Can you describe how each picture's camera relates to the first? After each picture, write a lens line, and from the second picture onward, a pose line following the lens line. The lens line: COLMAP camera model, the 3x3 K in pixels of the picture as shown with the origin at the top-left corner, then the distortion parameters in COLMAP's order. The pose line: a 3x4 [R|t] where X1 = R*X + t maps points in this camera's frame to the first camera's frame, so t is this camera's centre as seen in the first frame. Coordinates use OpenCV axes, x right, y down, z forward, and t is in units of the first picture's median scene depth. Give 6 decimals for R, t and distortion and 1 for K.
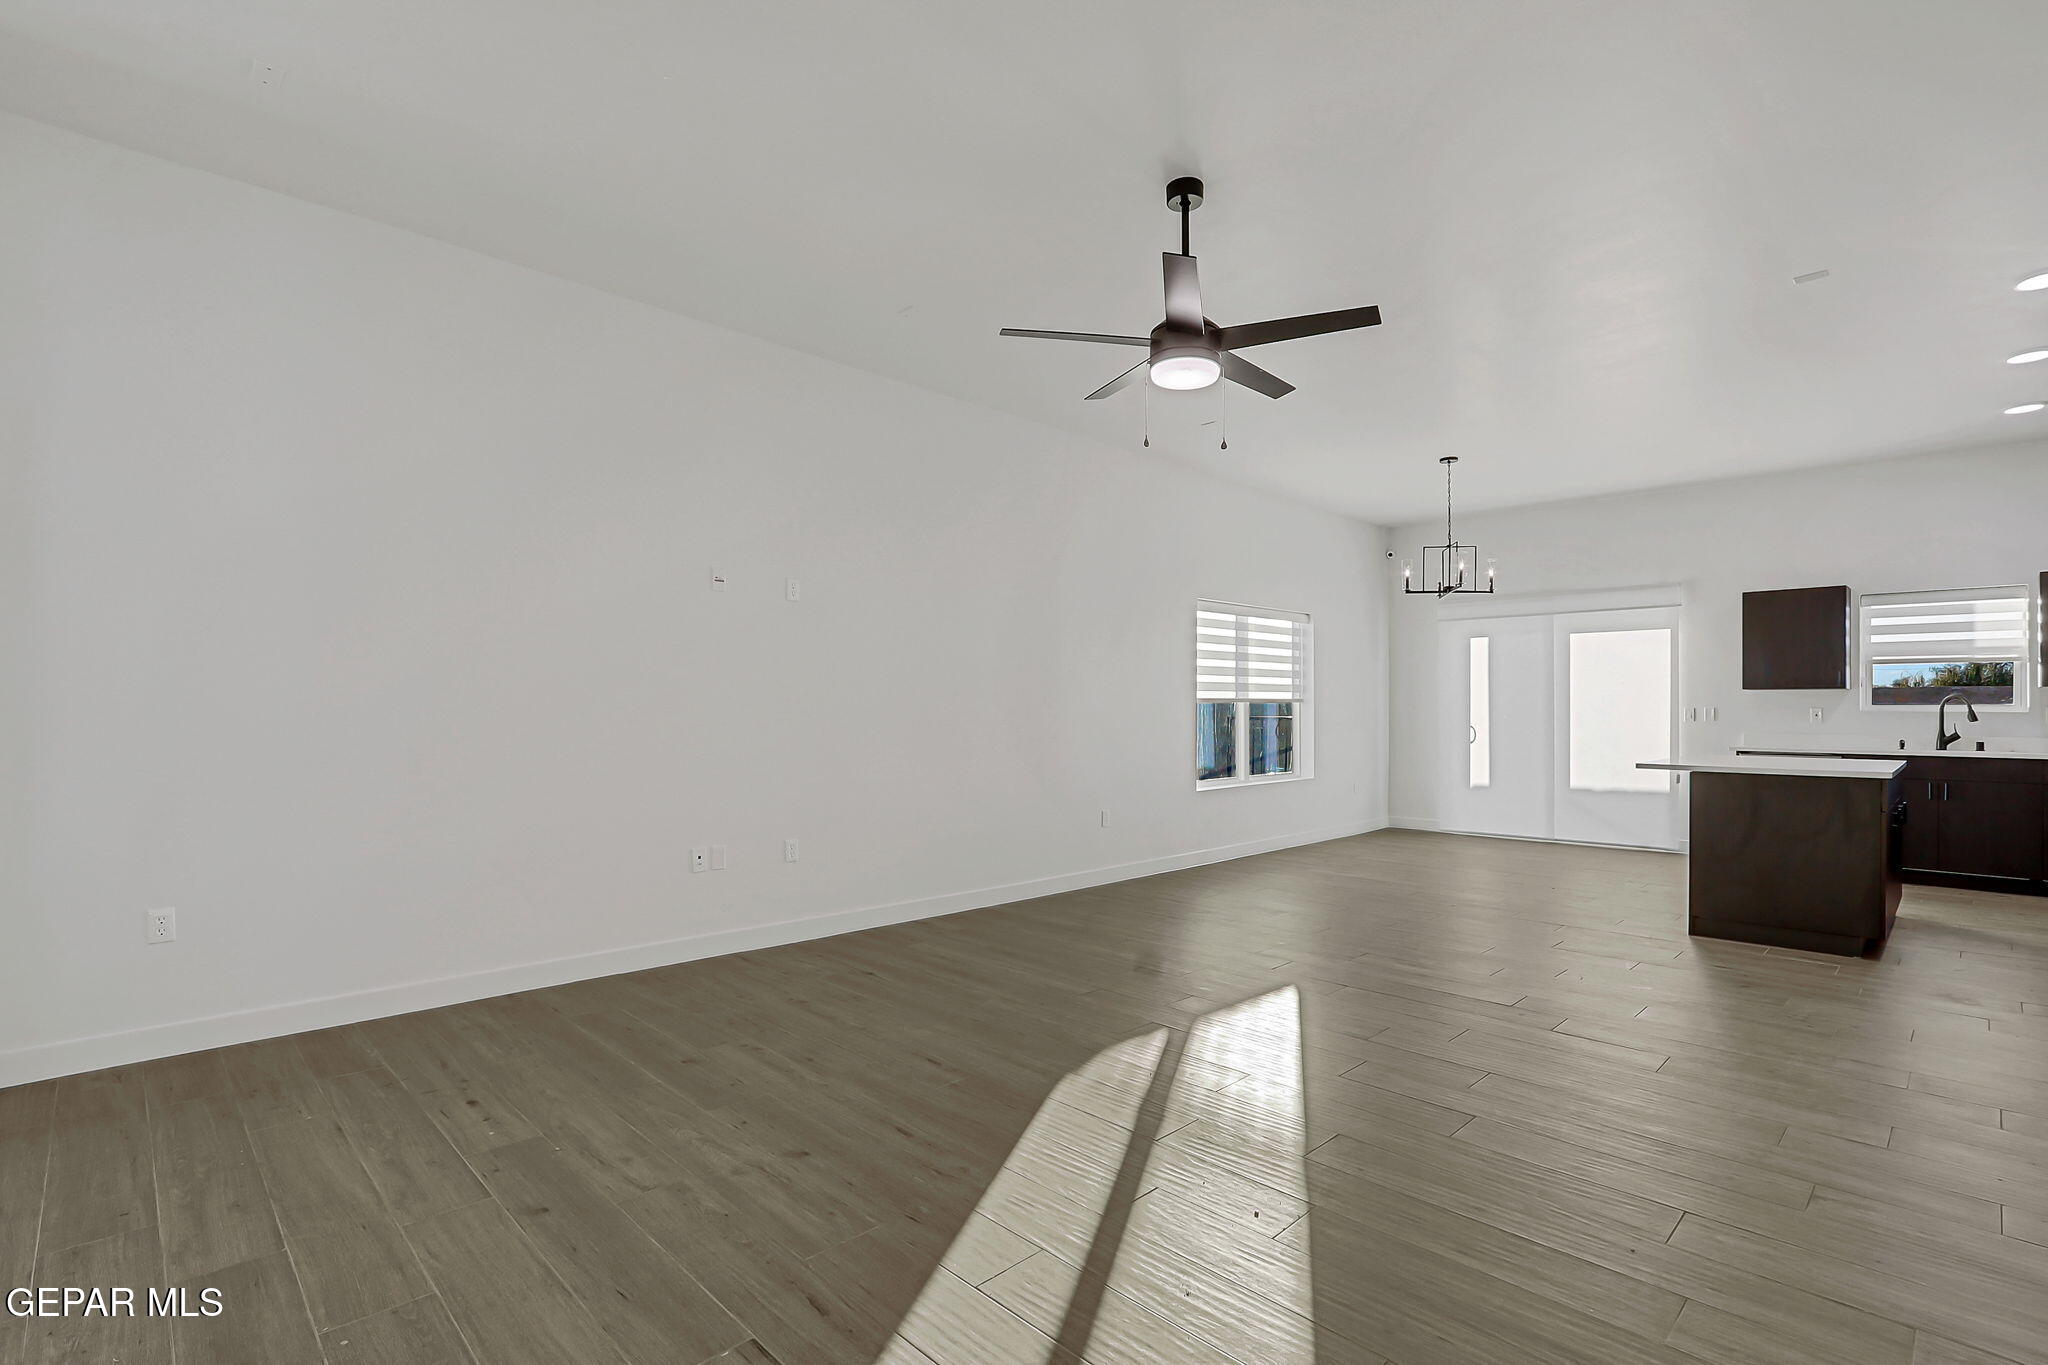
lens RADIAL K [[949.6, 0, 1028.3], [0, 949.6, 698.8], [0, 0, 1]] dist [-0.016626, 0.000444]
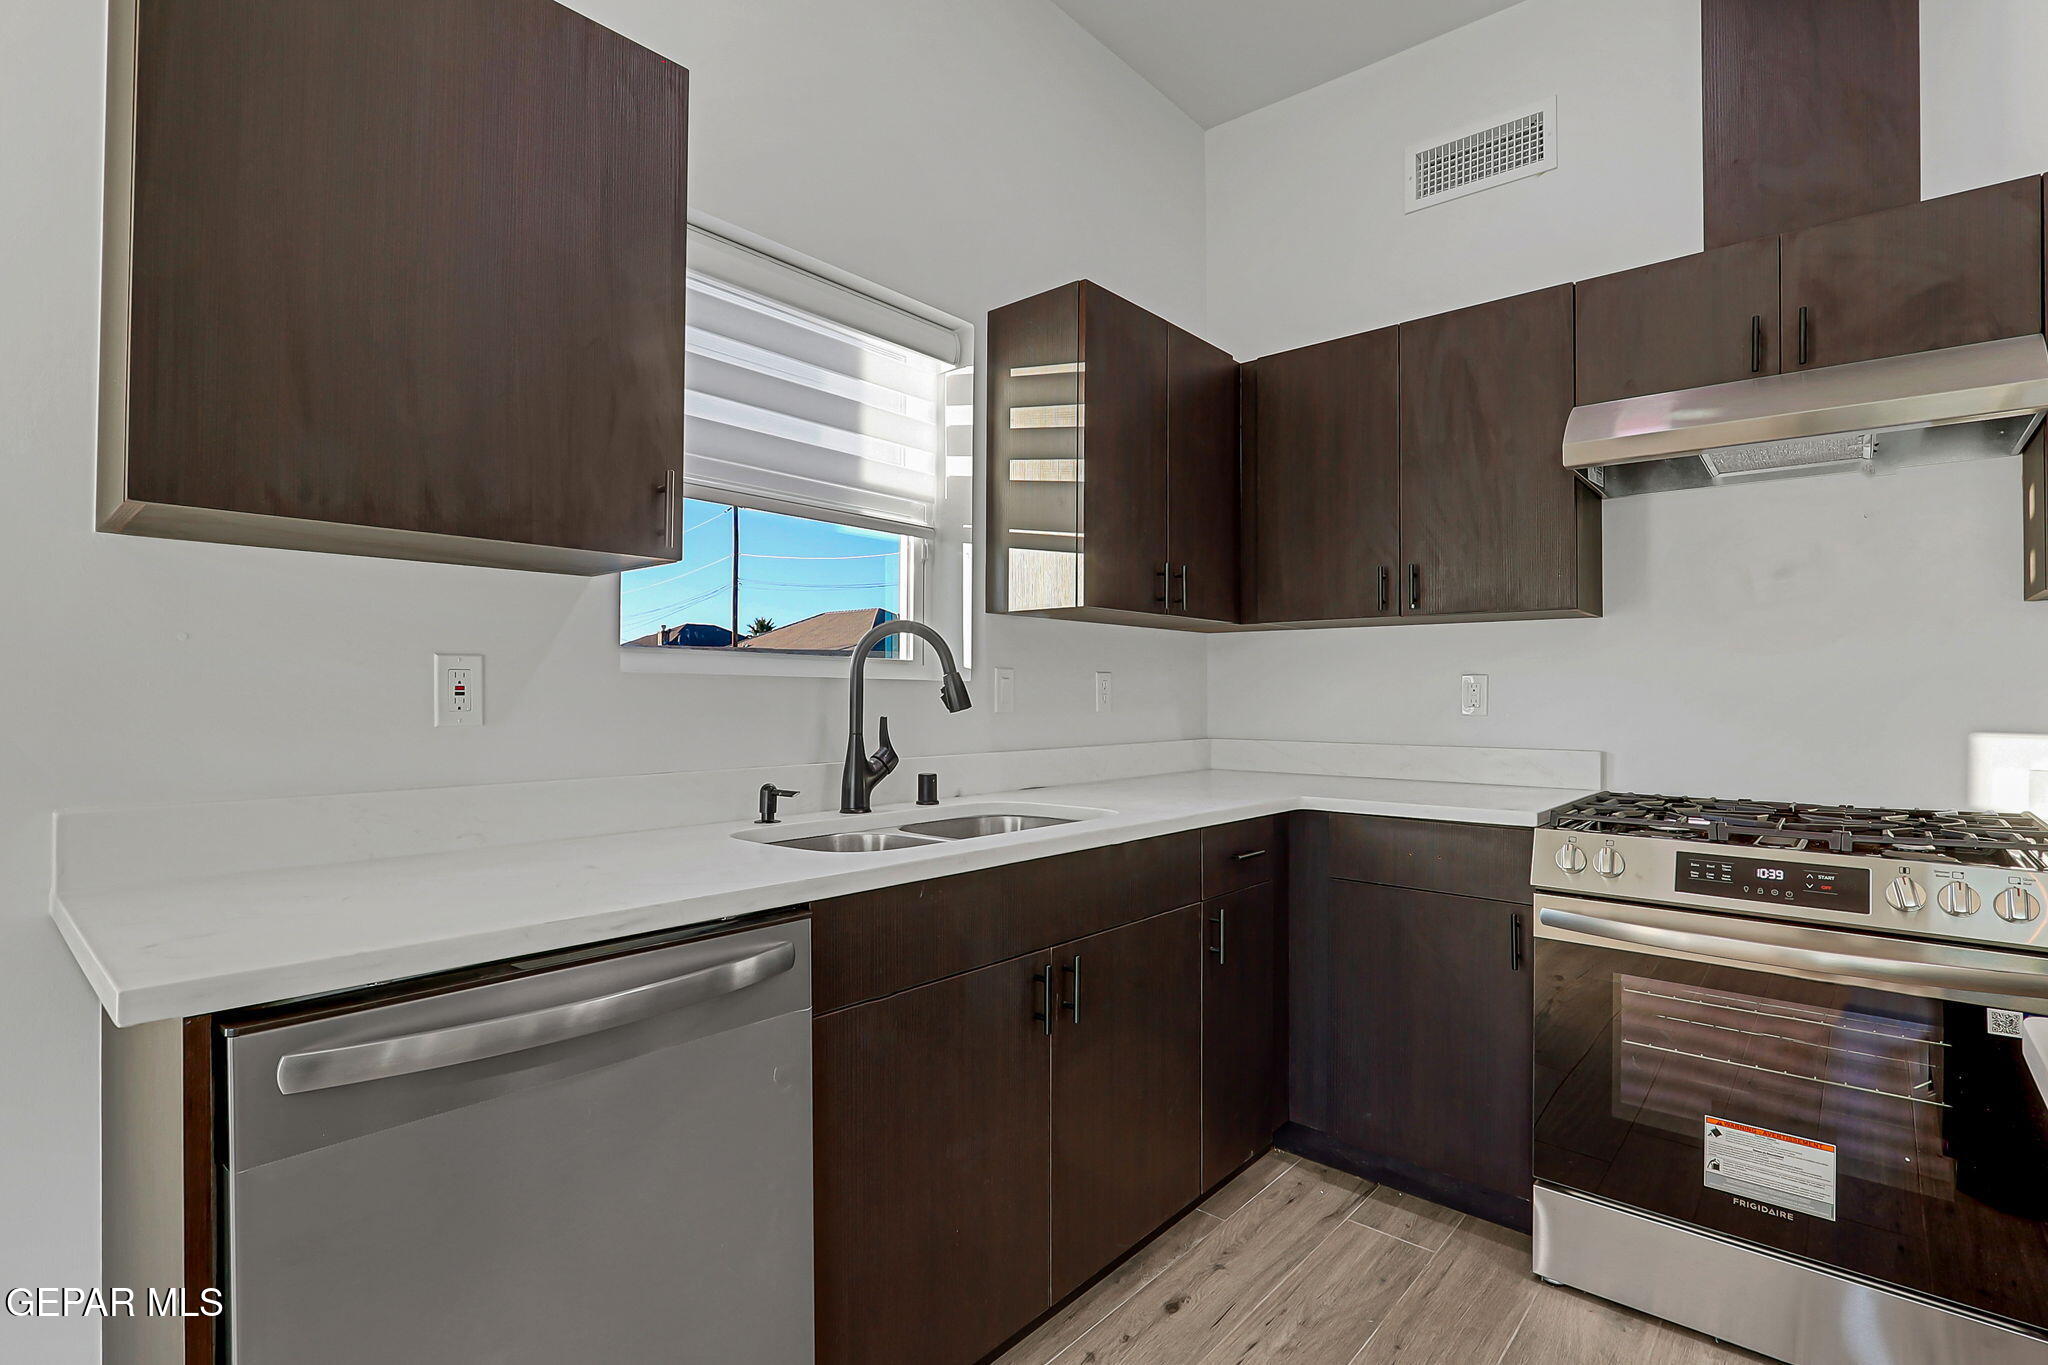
lens RADIAL K [[986.7, 0, 1009.0], [0, 986.7, 692.5], [0, 0, 1]] dist [-0.010436, -0.000026]
pose [[-0.072128, -0.003493, 0.997389, 0.611498], [-0.019502, 0.999808, 0.002091, 0.015482], [-0.997205, -0.019301, -0.072182, 0.893470]]
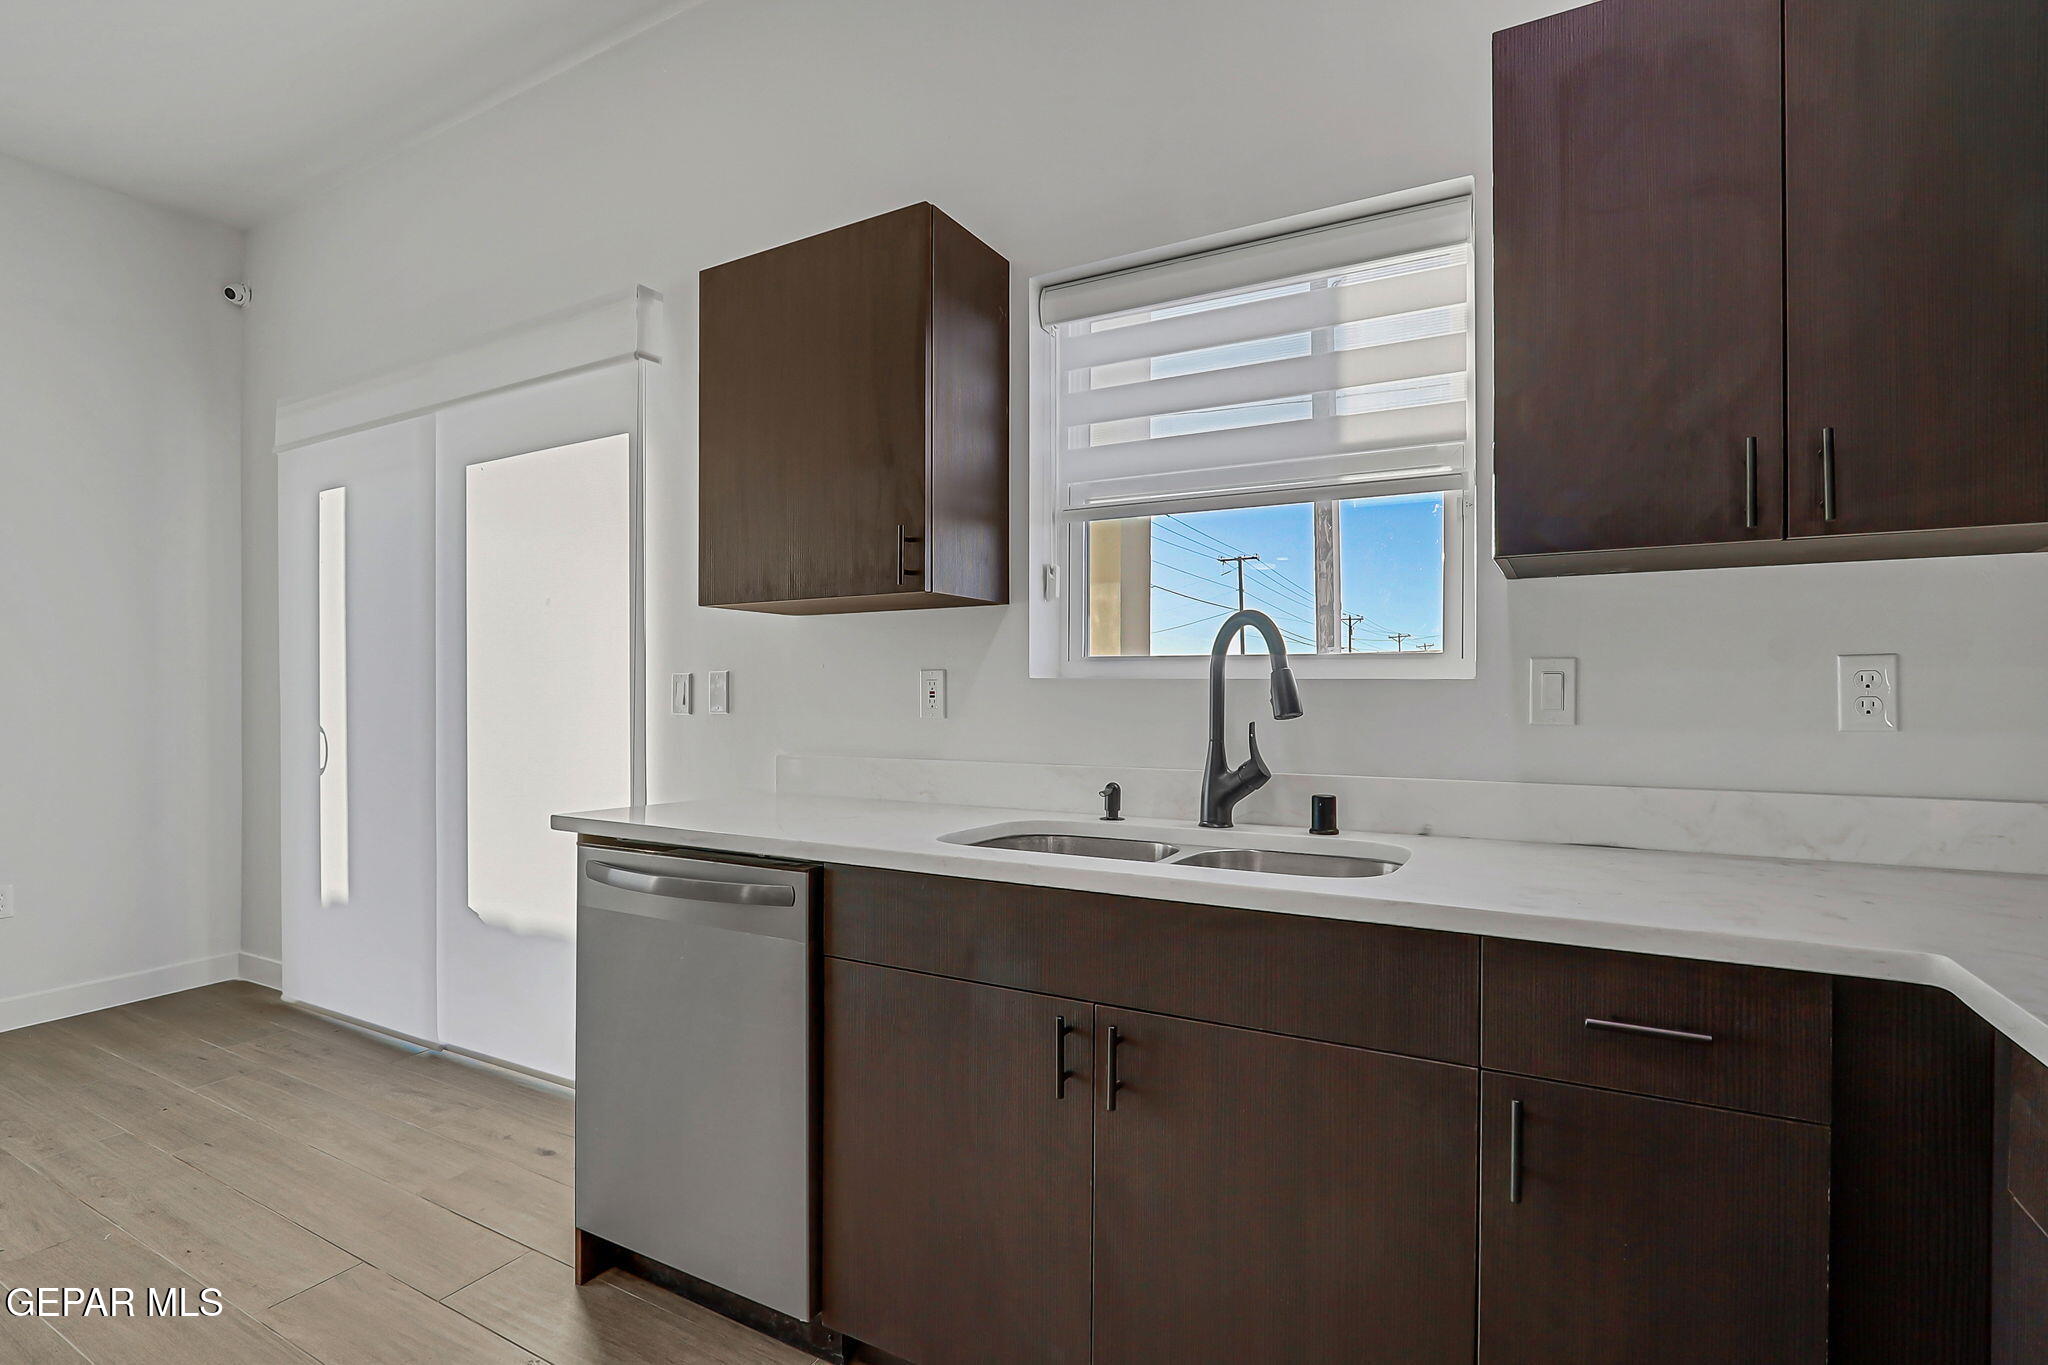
lens RADIAL K [[963.6, 0, 1022.6], [0, 963.6, 708.7], [0, 0, 1]] dist [-0.017869, 0.001071]
pose [[0.960091, -0.006894, 0.279604, 0.776711], [-0.000950, 0.999610, 0.027909, 0.013701], [-0.279687, -0.027061, 0.959710, 0.691765]]
